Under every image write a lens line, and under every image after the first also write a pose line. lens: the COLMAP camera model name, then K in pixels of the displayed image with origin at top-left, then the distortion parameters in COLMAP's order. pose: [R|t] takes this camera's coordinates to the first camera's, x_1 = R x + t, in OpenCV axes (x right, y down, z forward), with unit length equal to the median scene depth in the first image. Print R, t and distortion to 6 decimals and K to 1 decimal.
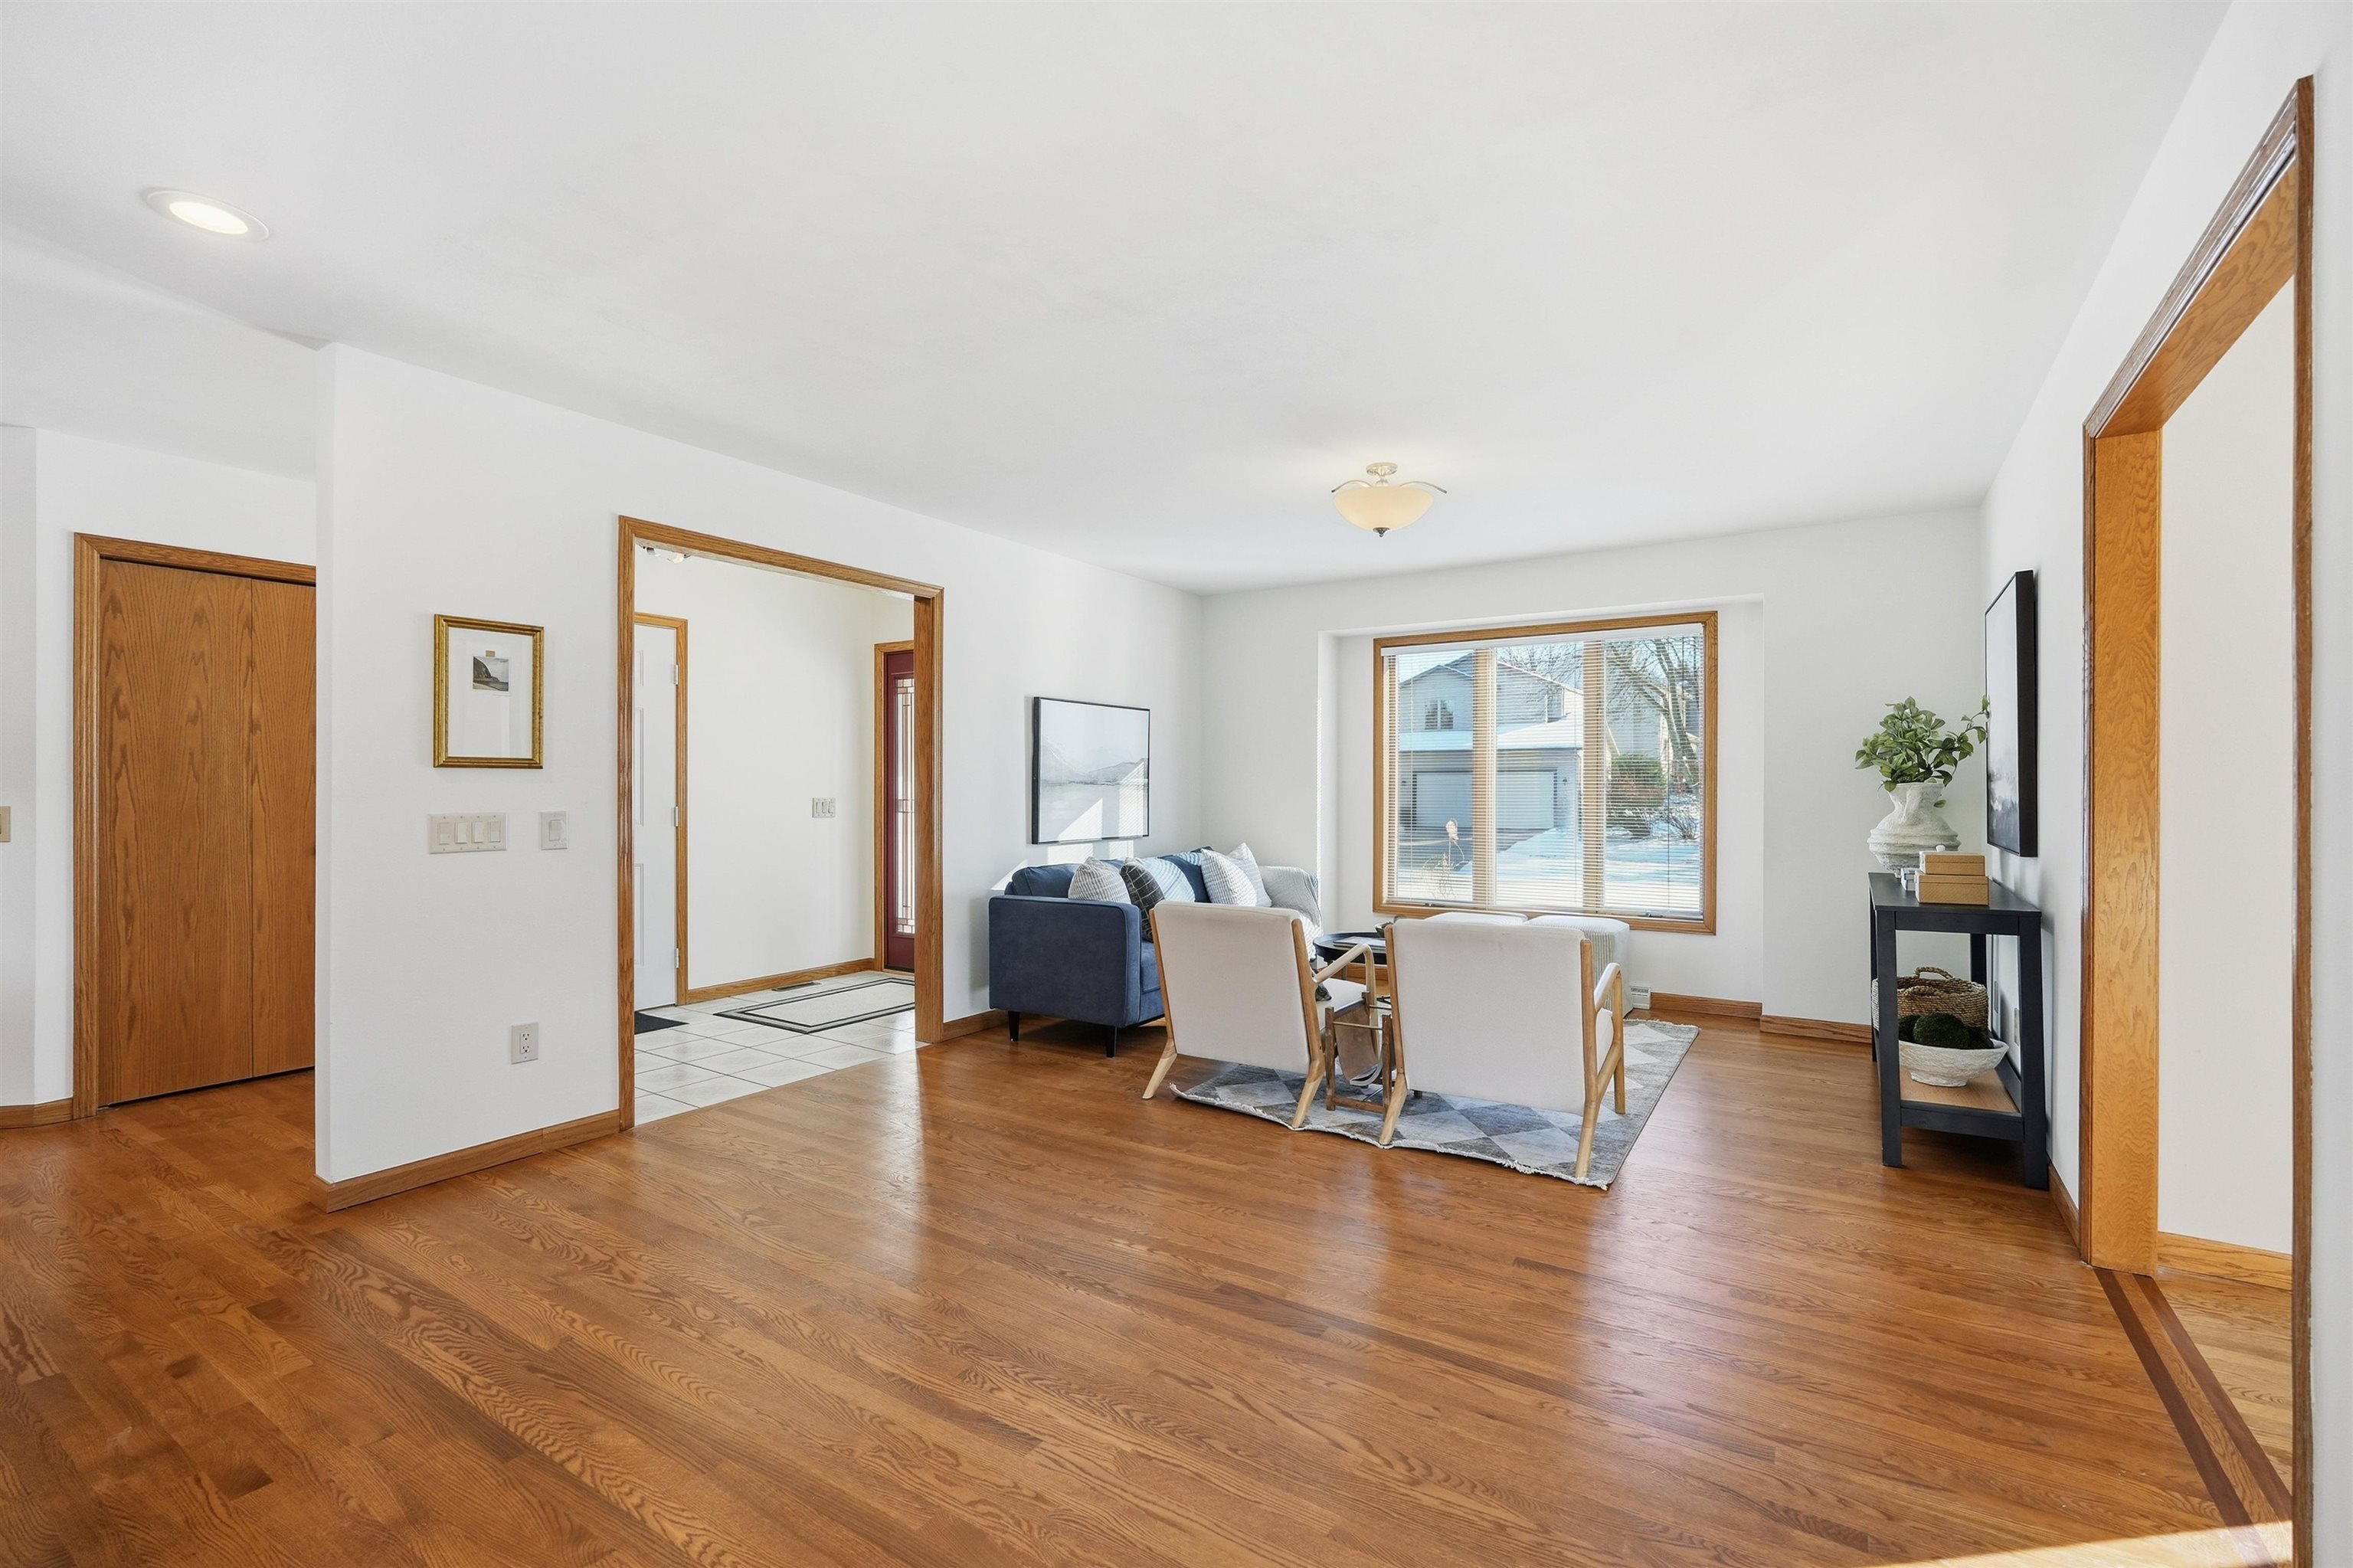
lens RADIAL K [[1046.7, 0, 1176.5], [0, 1046.7, 784.0], [0, 0, 1]] dist [-0.013726, 0.008127]
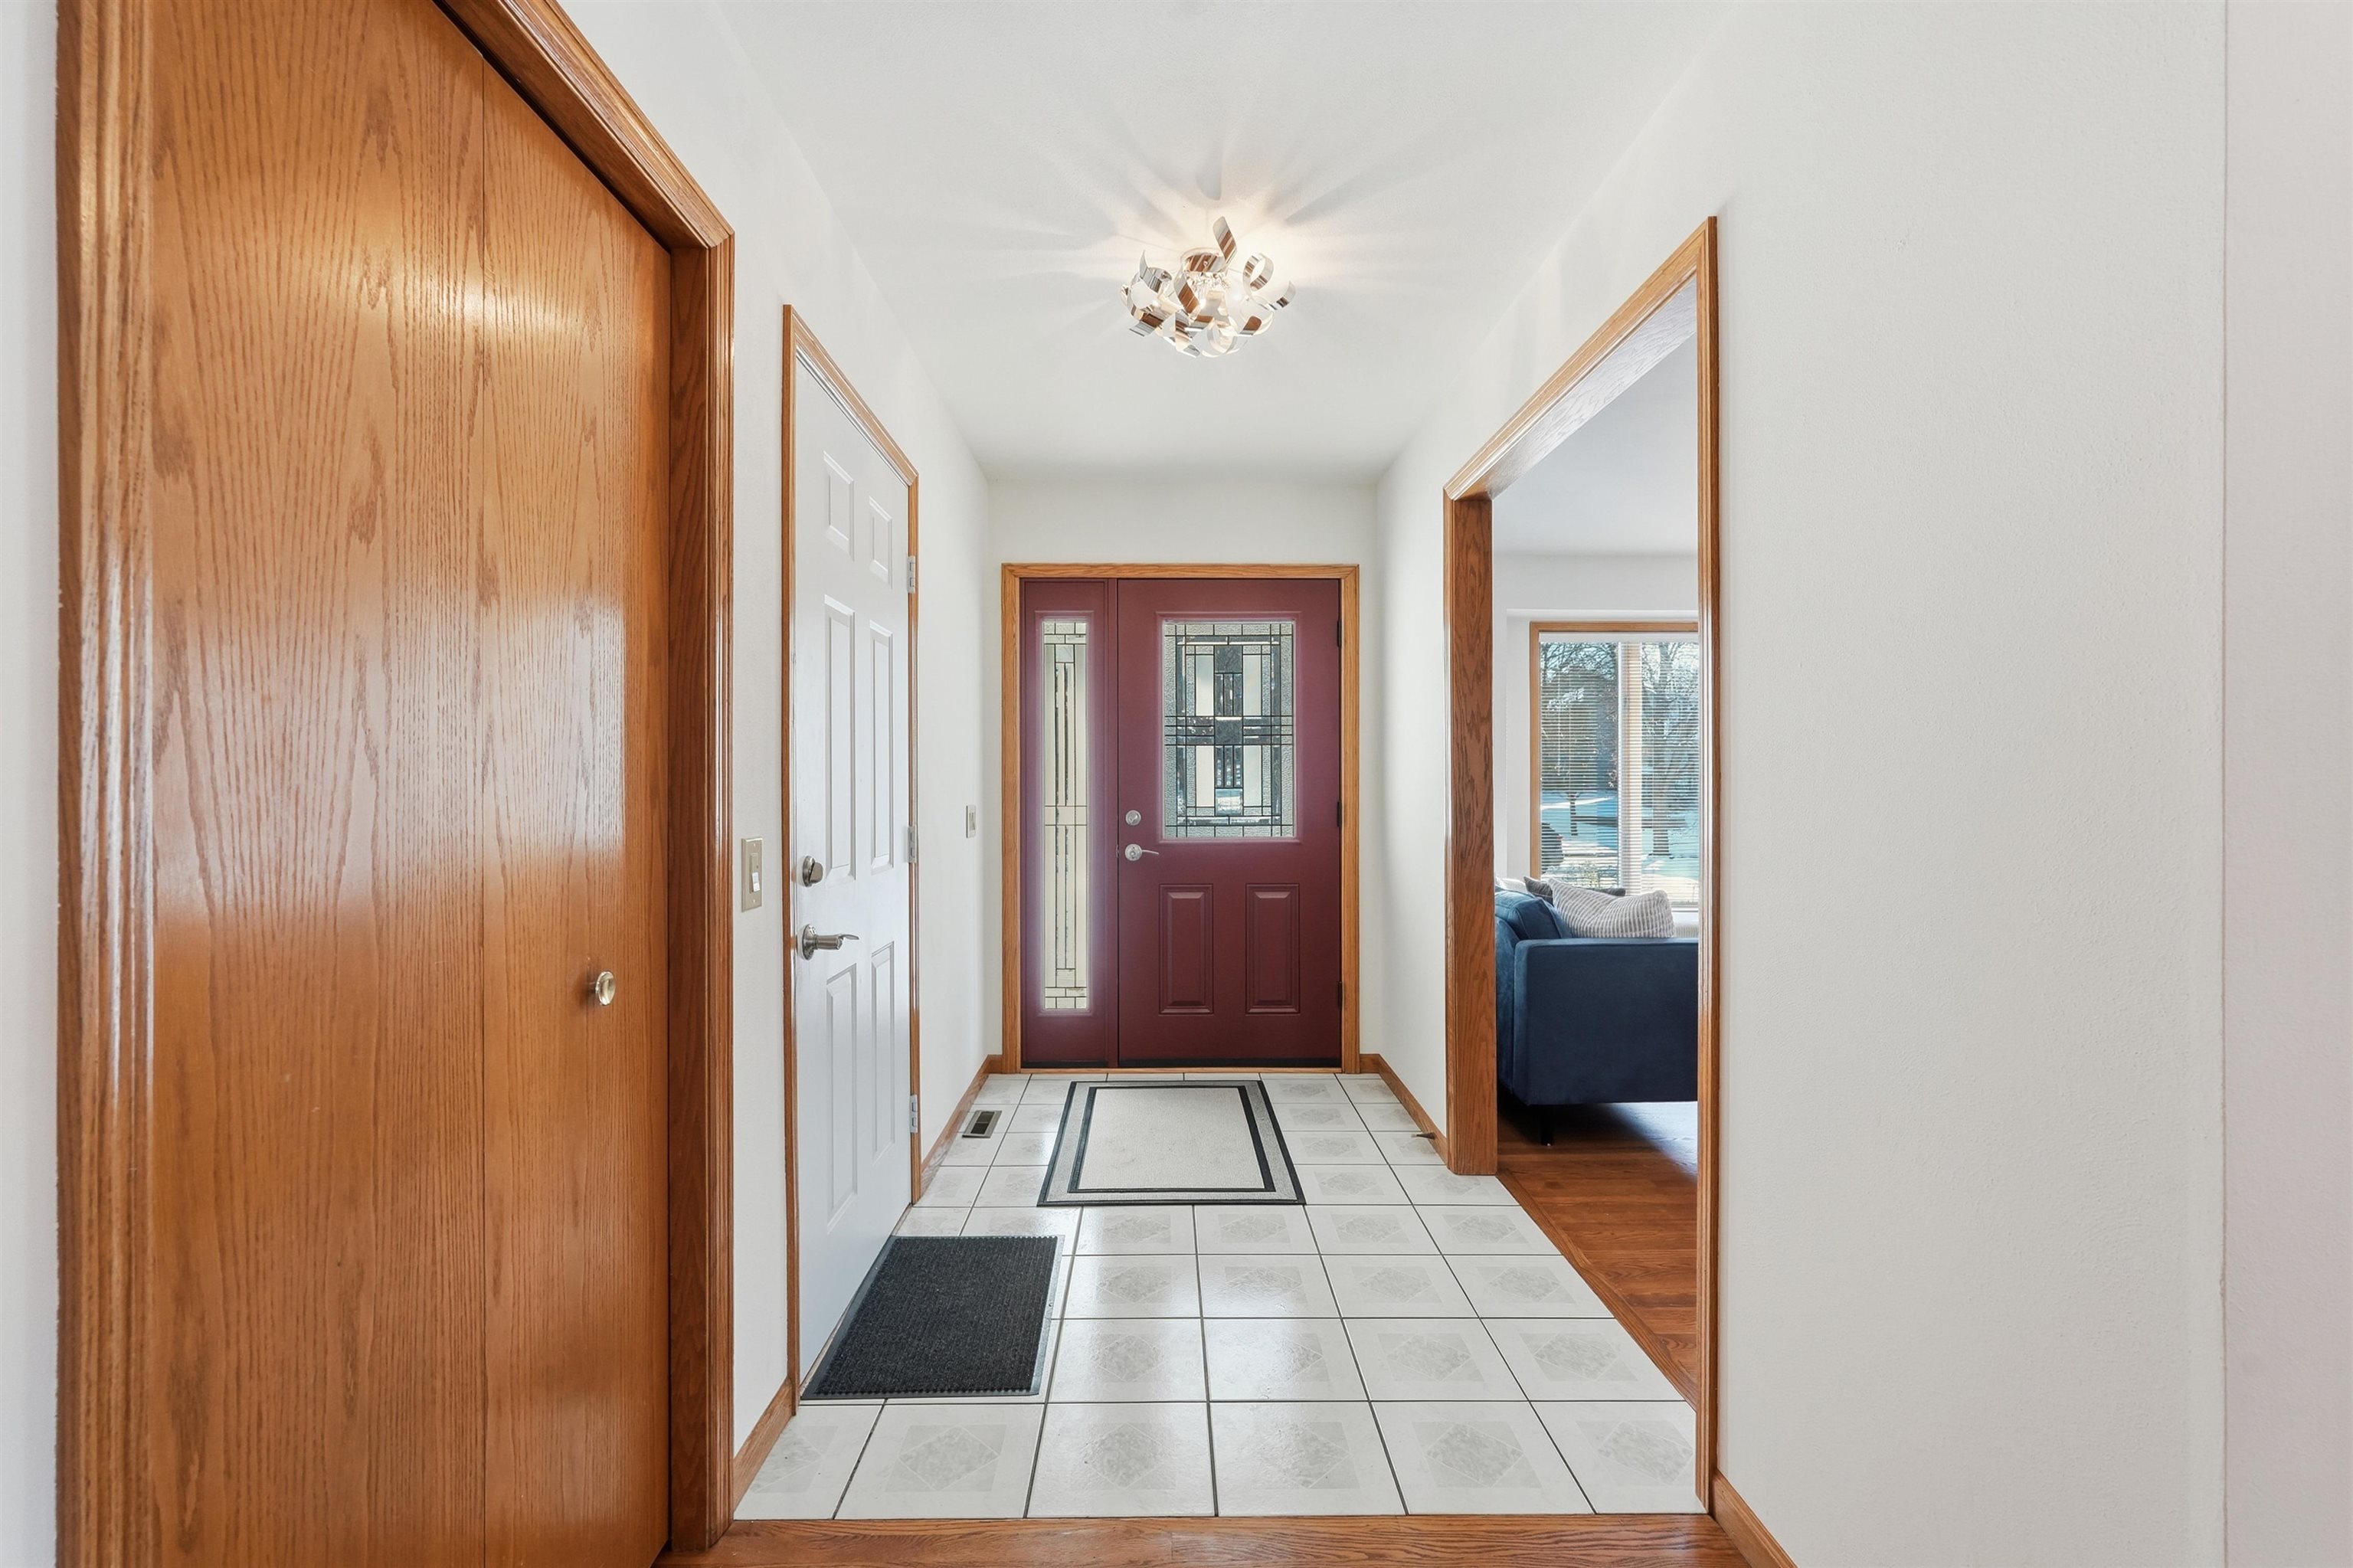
lens RADIAL K [[1038.6, 0, 1176.5], [0, 1038.6, 784.0], [0, 0, 1]] dist [-0.013366, 0.000017]
pose [[0.831140, -0.000014, 0.556063, -0.862101], [-0.001303, 0.999997, 0.001973, -0.000805], [-0.556061, -0.002364, 0.831138, 0.646107]]
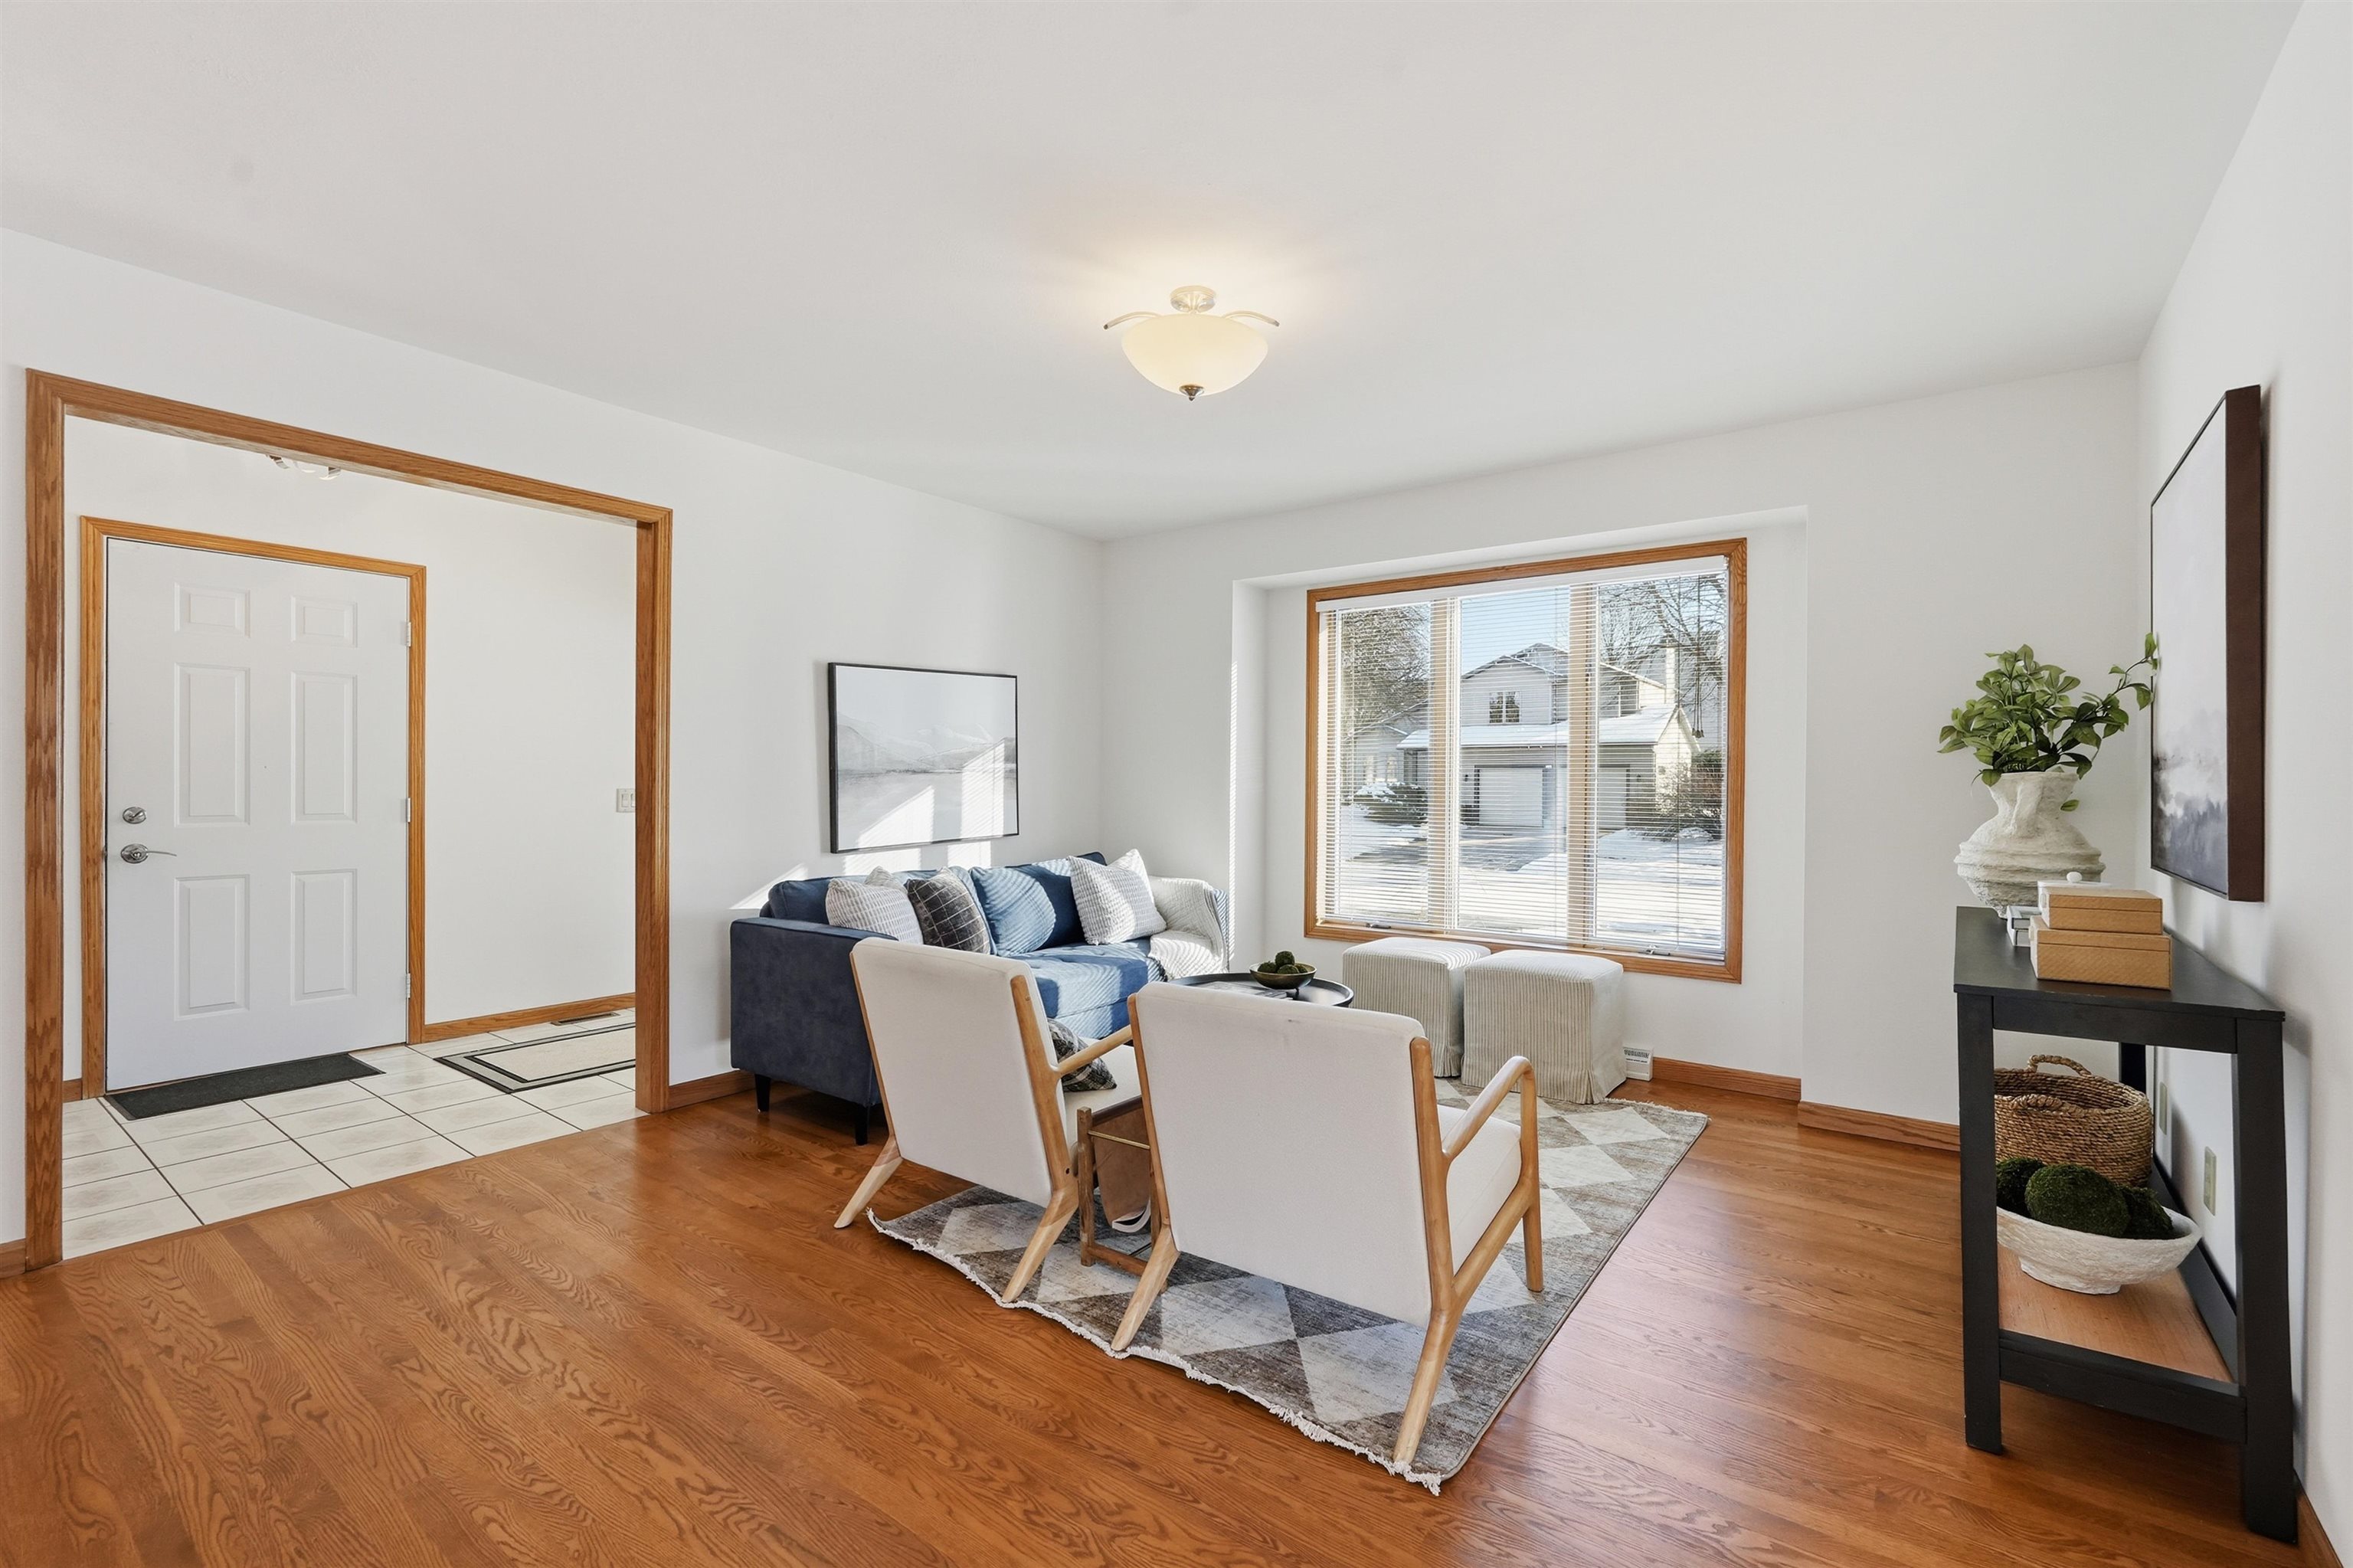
lens RADIAL K [[1046.7, 0, 1176.5], [0, 1046.7, 784.0], [0, 0, 1]] dist [-0.013726, 0.008127]
pose [[0.997495, 0.005319, -0.070535, 0.223753], [-0.005013, 0.999977, 0.004508, 0.005849], [0.070558, -0.004143, 0.997499, 0.315729]]
